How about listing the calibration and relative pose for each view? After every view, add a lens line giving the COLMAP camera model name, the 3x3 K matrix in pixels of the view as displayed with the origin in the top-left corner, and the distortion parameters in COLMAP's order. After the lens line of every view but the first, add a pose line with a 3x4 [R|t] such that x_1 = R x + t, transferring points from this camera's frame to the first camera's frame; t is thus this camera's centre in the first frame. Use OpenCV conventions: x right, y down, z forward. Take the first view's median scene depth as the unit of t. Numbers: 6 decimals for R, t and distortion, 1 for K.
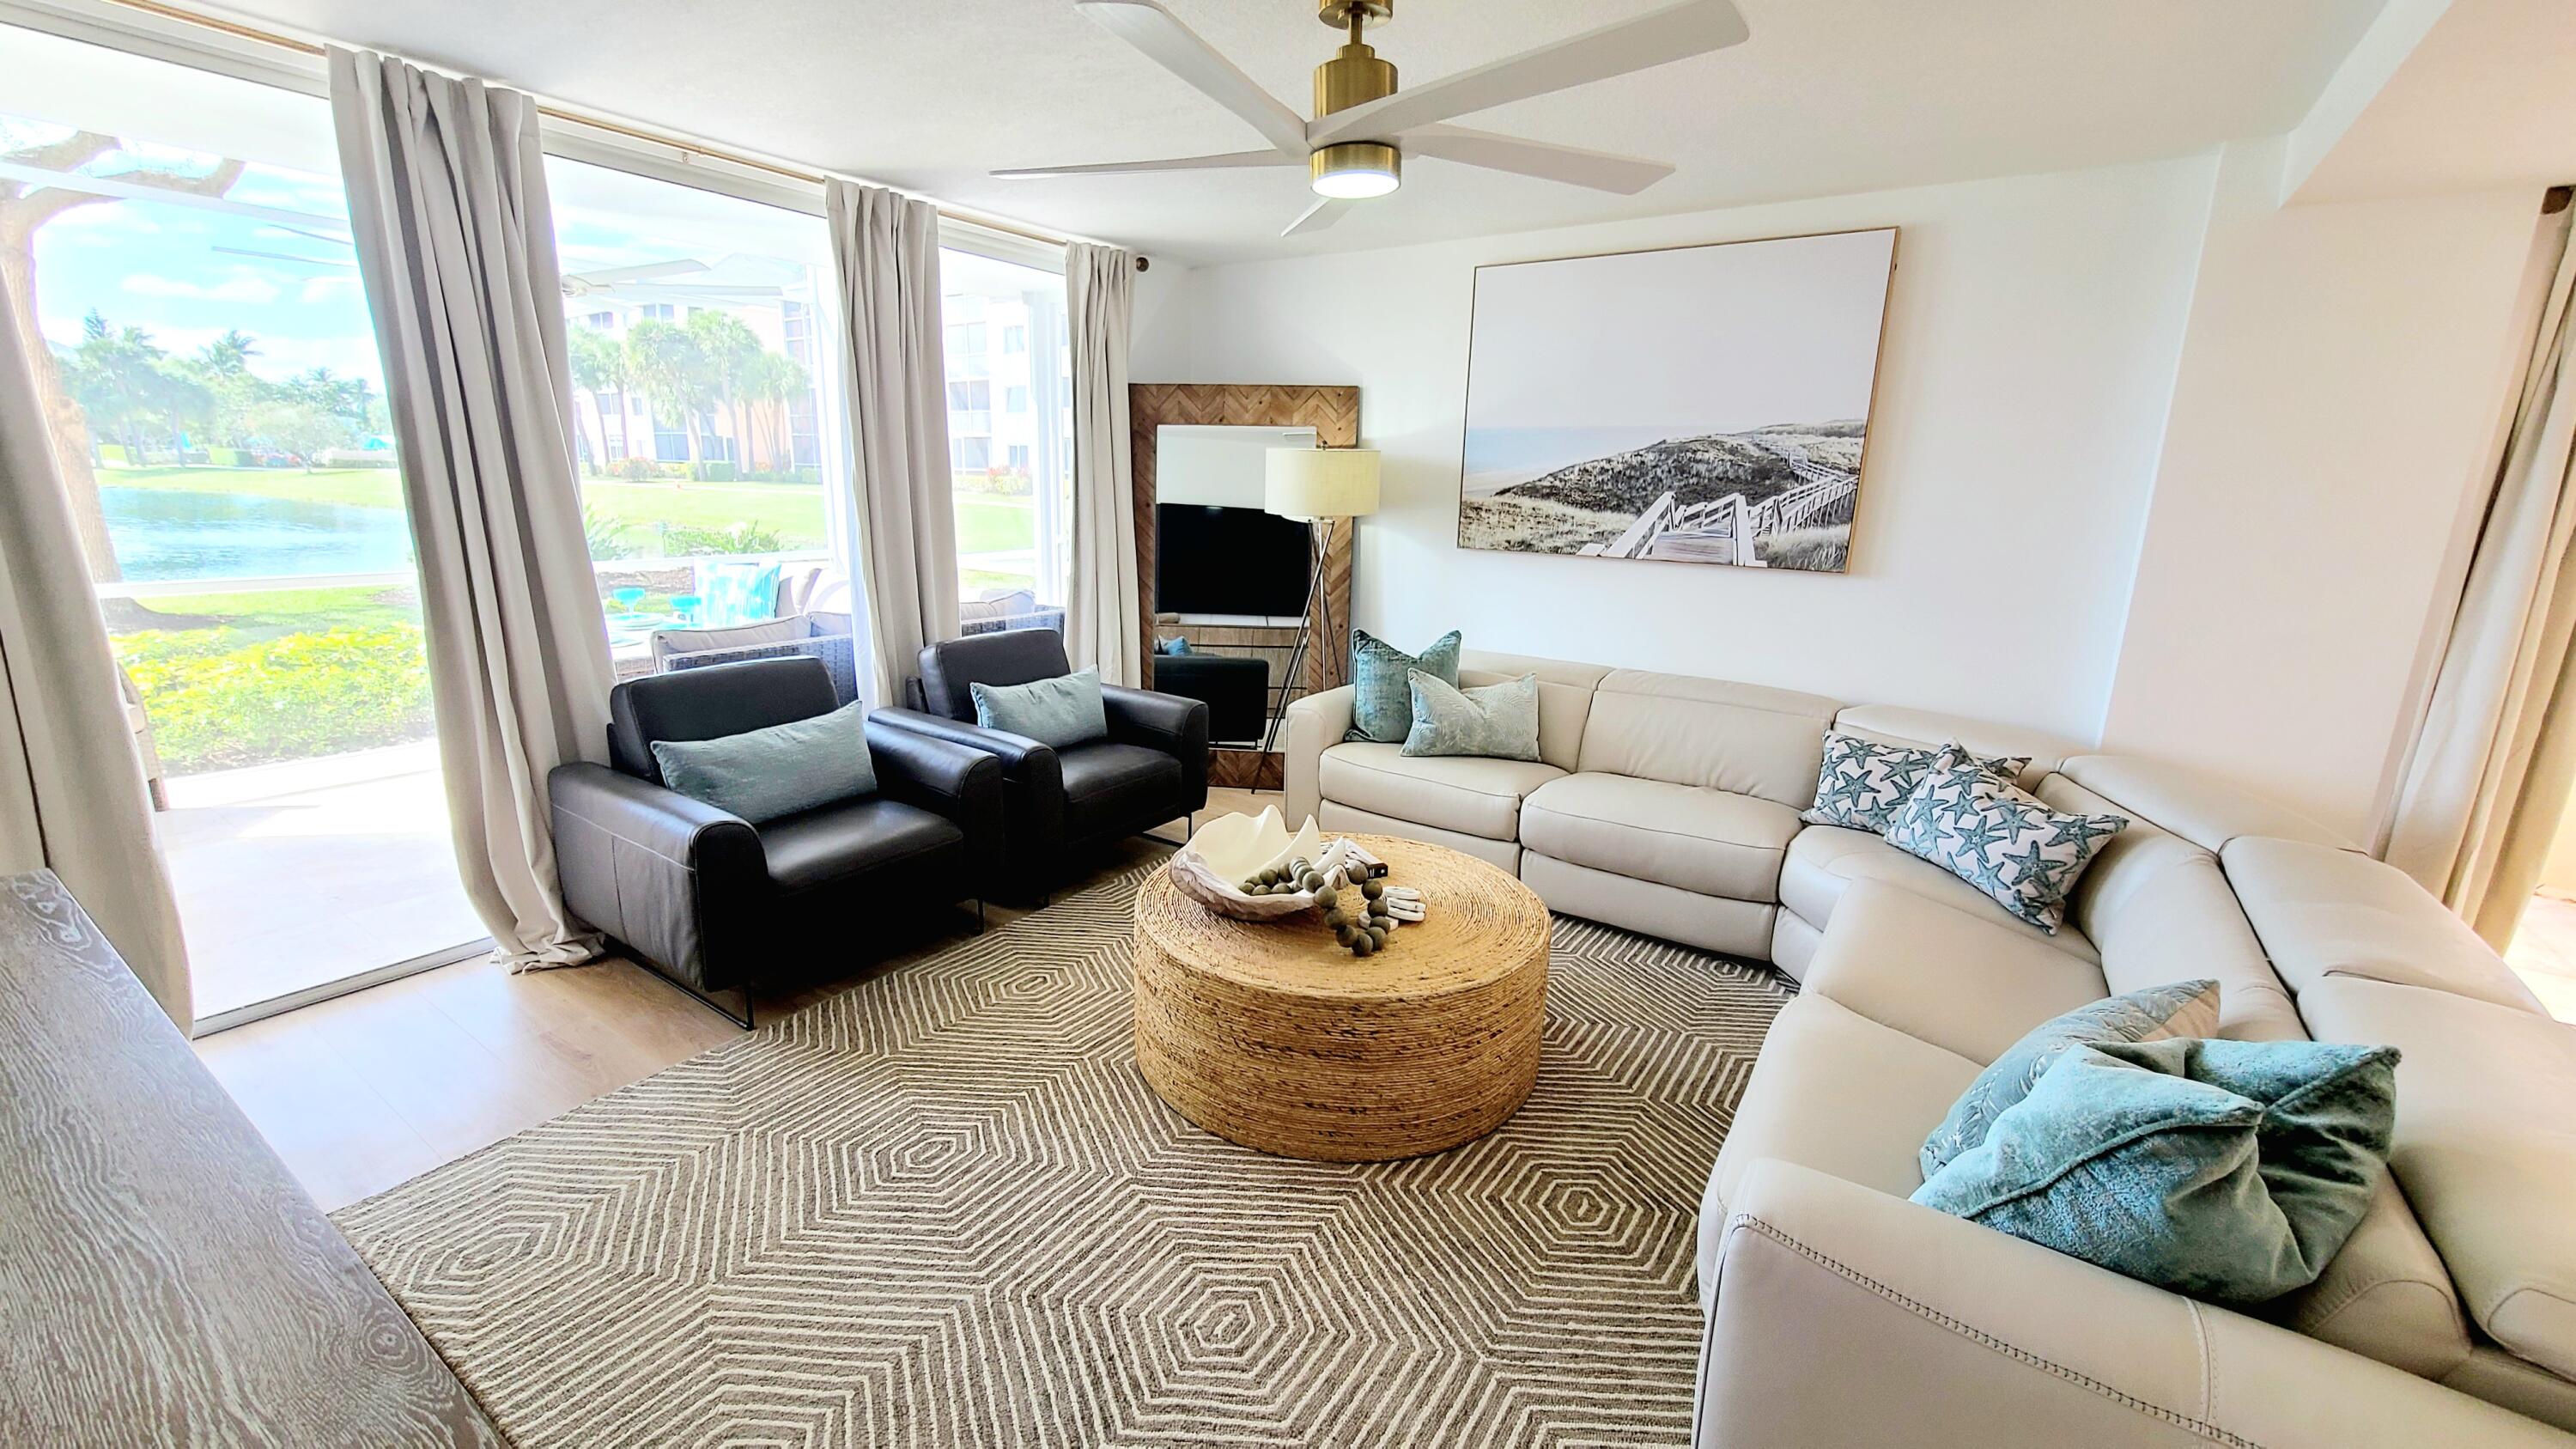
lens RADIAL K [[1050.3, 0, 1283.9], [0, 1050.3, 730.3], [0, 0, 1]] dist [-0.002479, -0.000357]
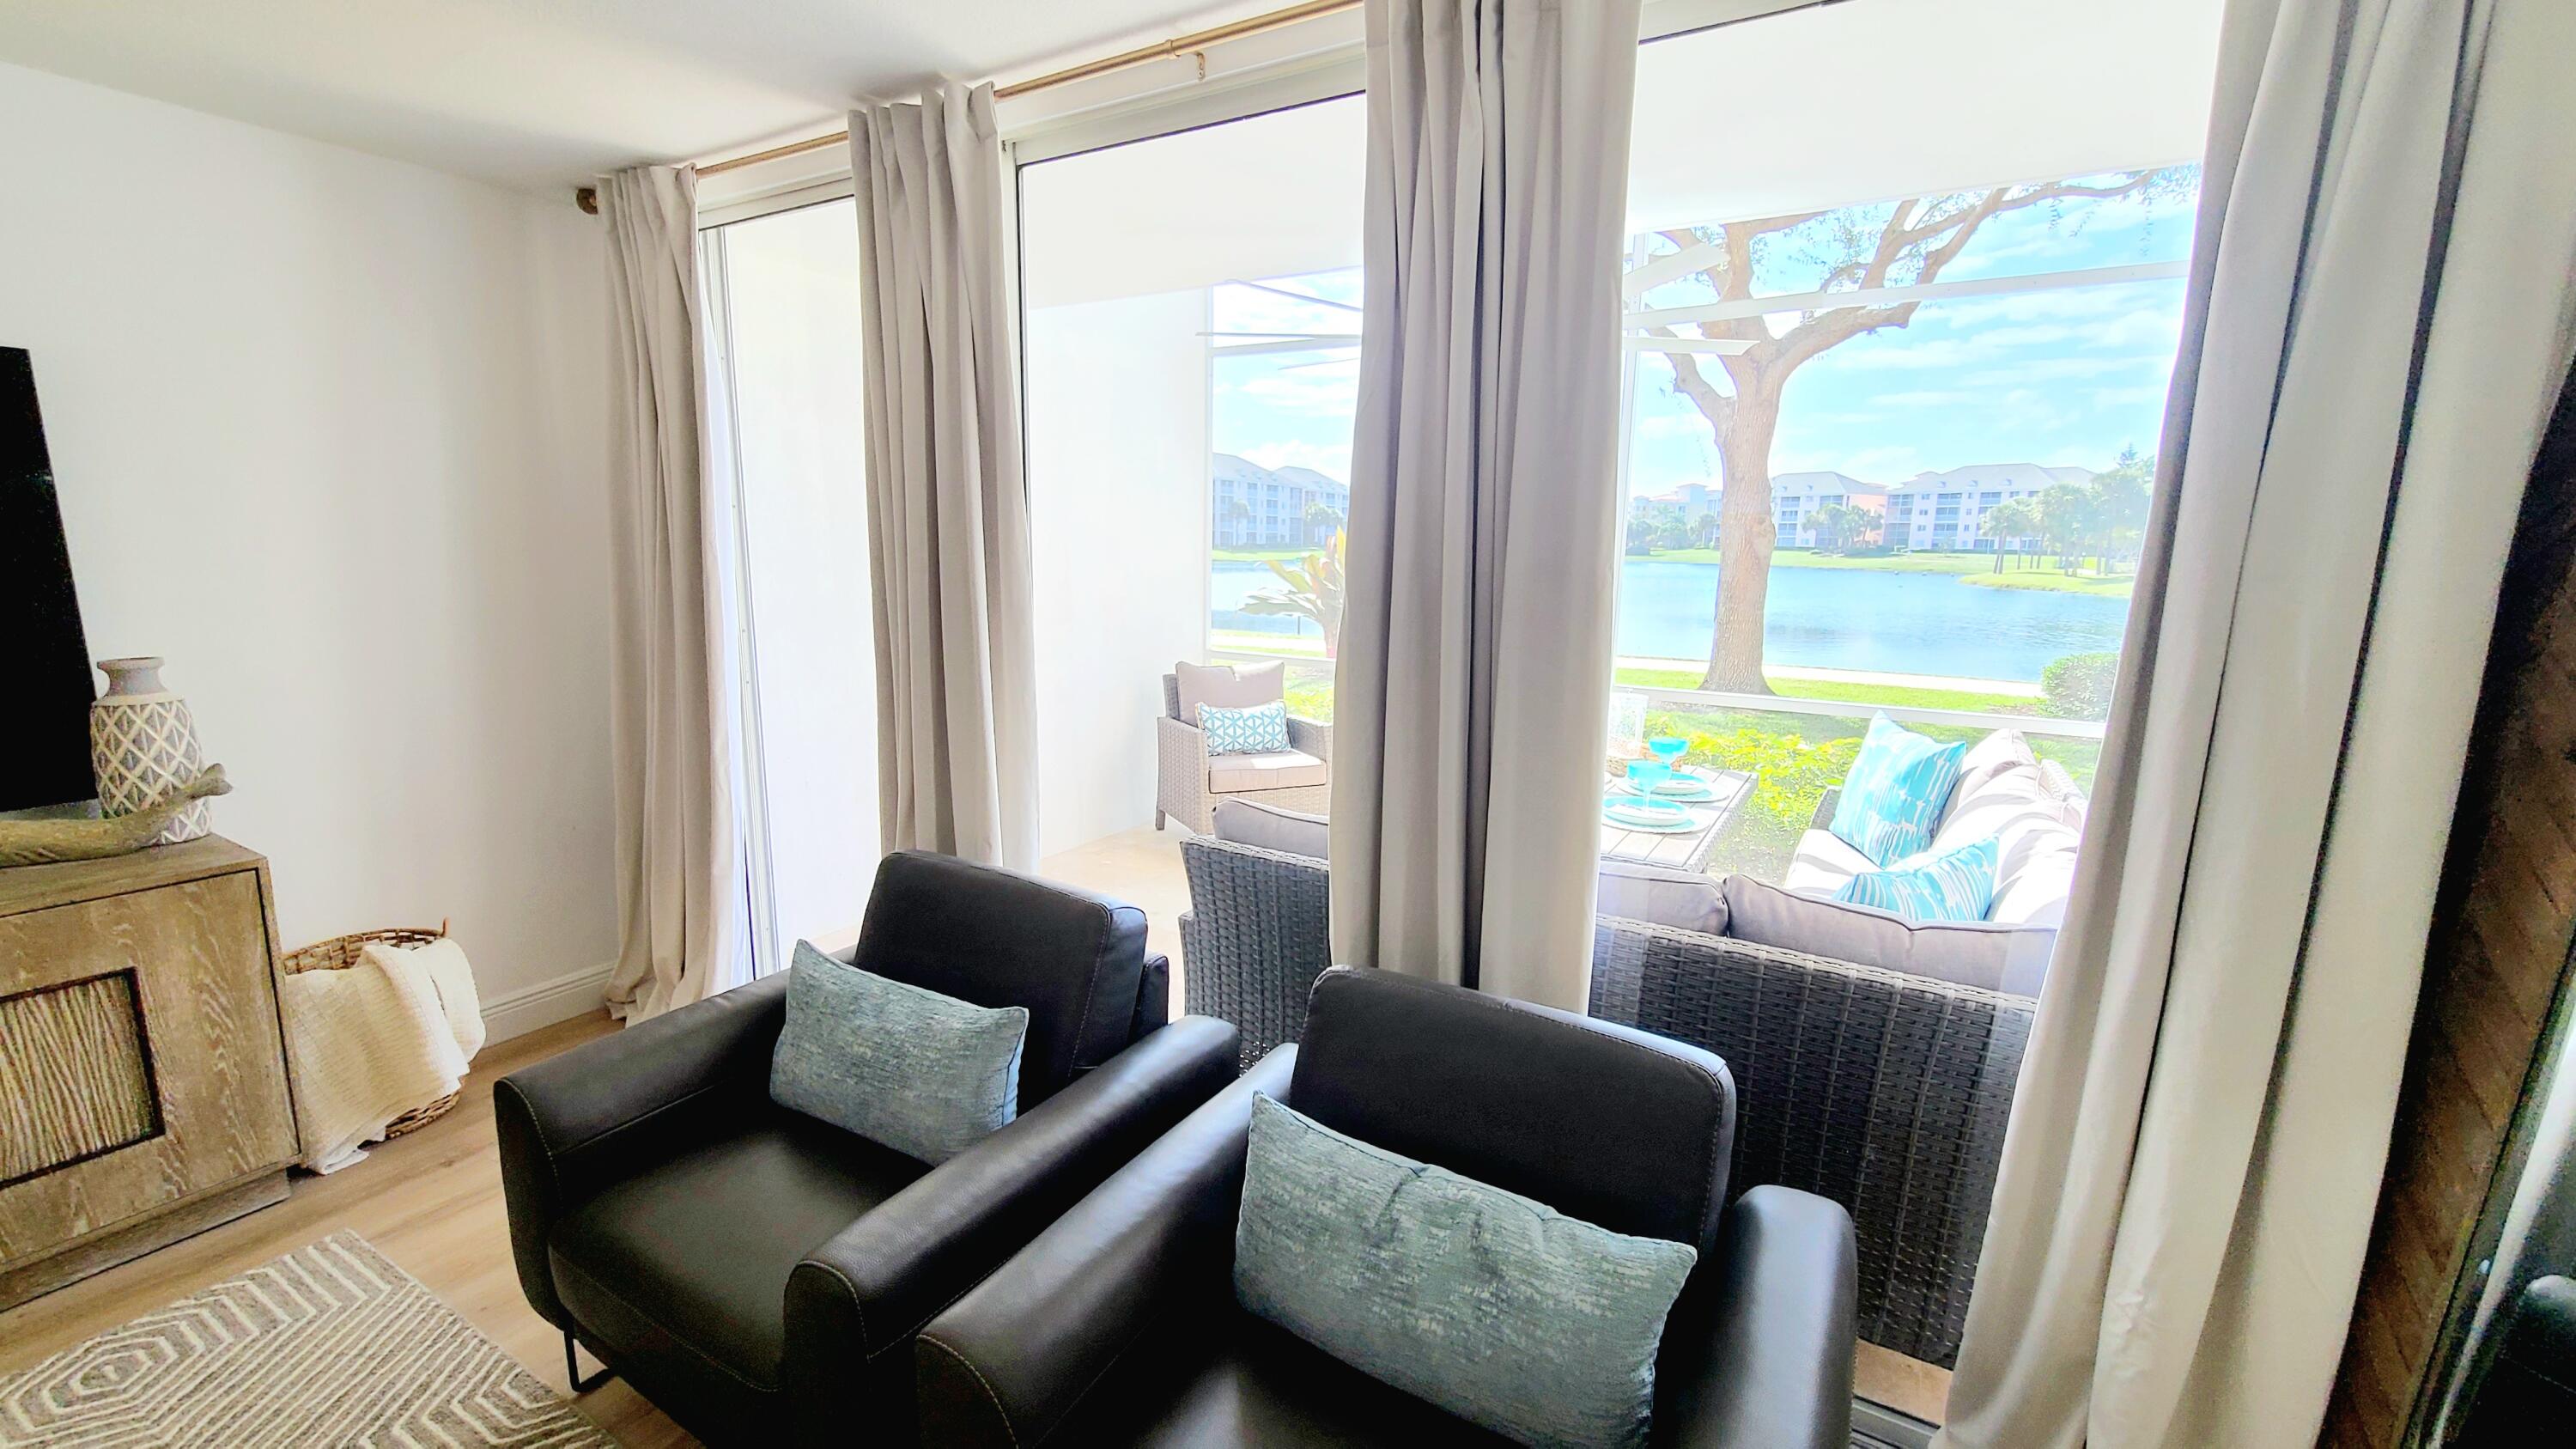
lens RADIAL K [[1045.4, 0, 1283.8], [0, 1045.4, 732.6], [0, 0, 1]] dist [-0.004785, 0.002445]
pose [[0.066578, 0.156819, -0.985381, 0.084893], [-0.252558, 0.958060, 0.135407, -0.244850], [0.965288, 0.239851, 0.103391, 0.972340]]
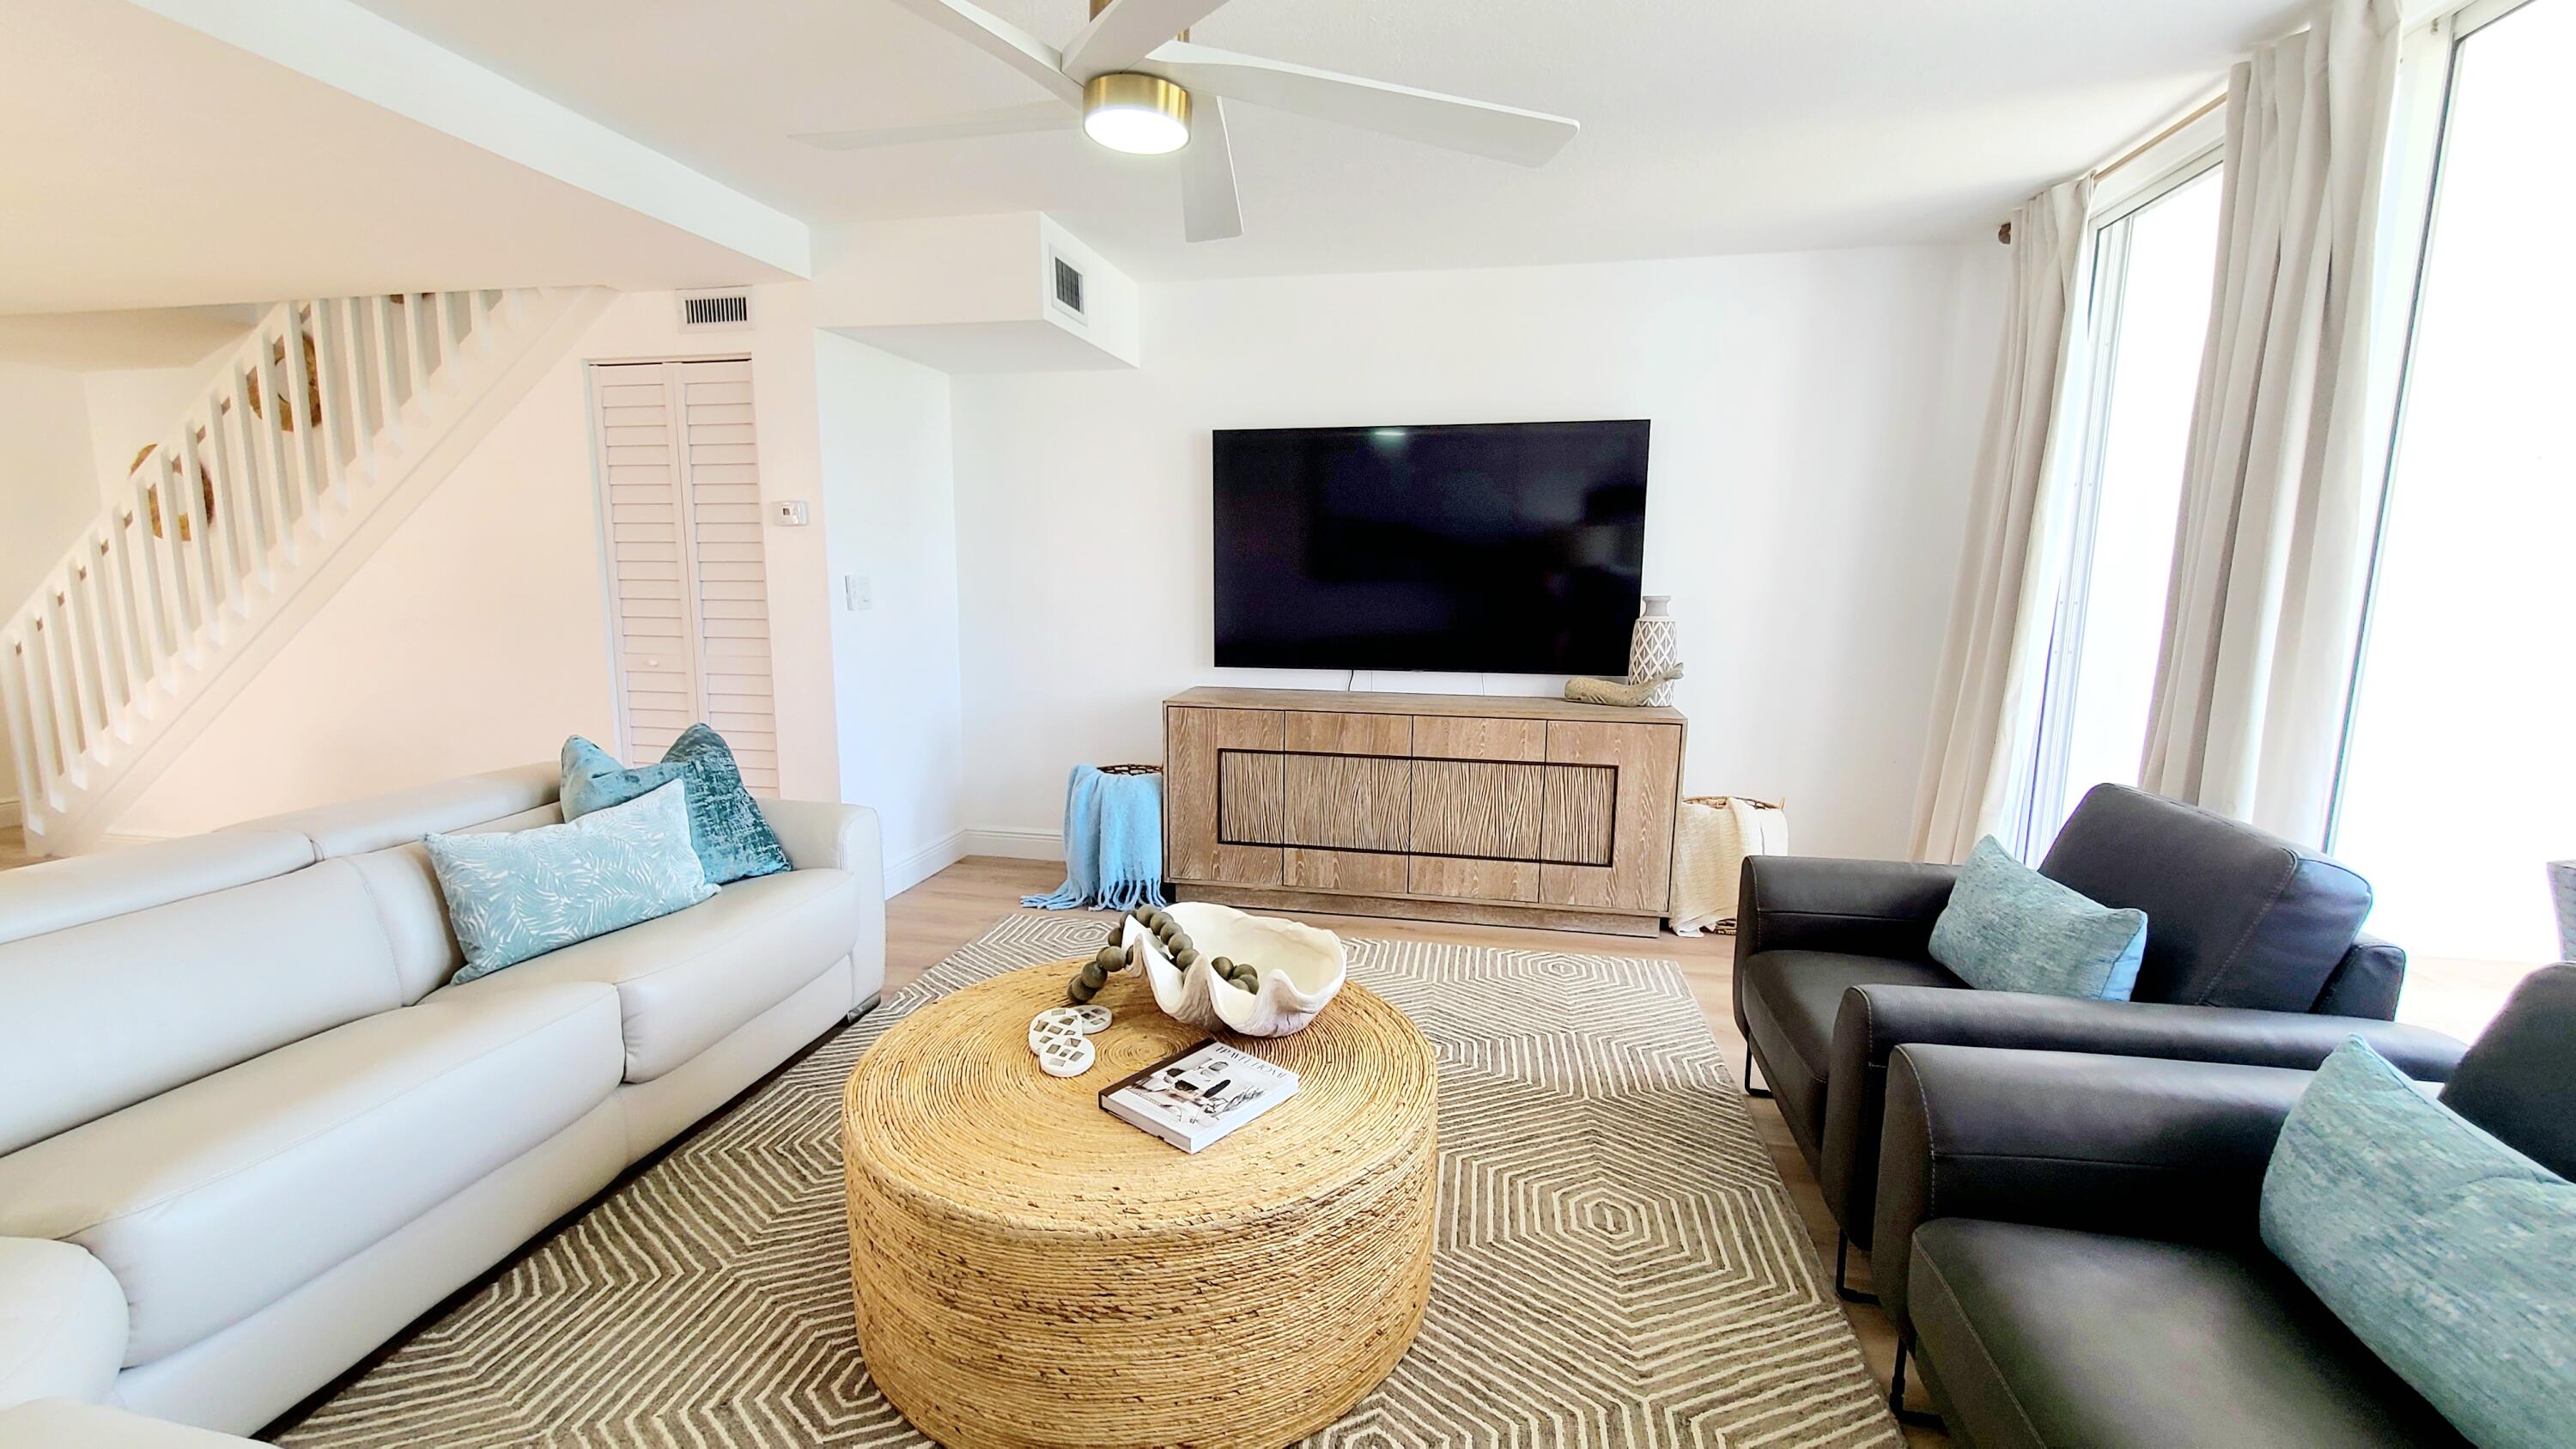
lens RADIAL K [[1050.3, 0, 1283.9], [0, 1050.3, 730.3], [0, 0, 1]] dist [-0.002479, -0.000357]
pose [[-0.919532, 0.029166, -0.391933, 0.185143], [-0.121997, 0.926799, 0.355191, -0.232838], [0.373602, 0.374423, -0.848663, 1.173291]]
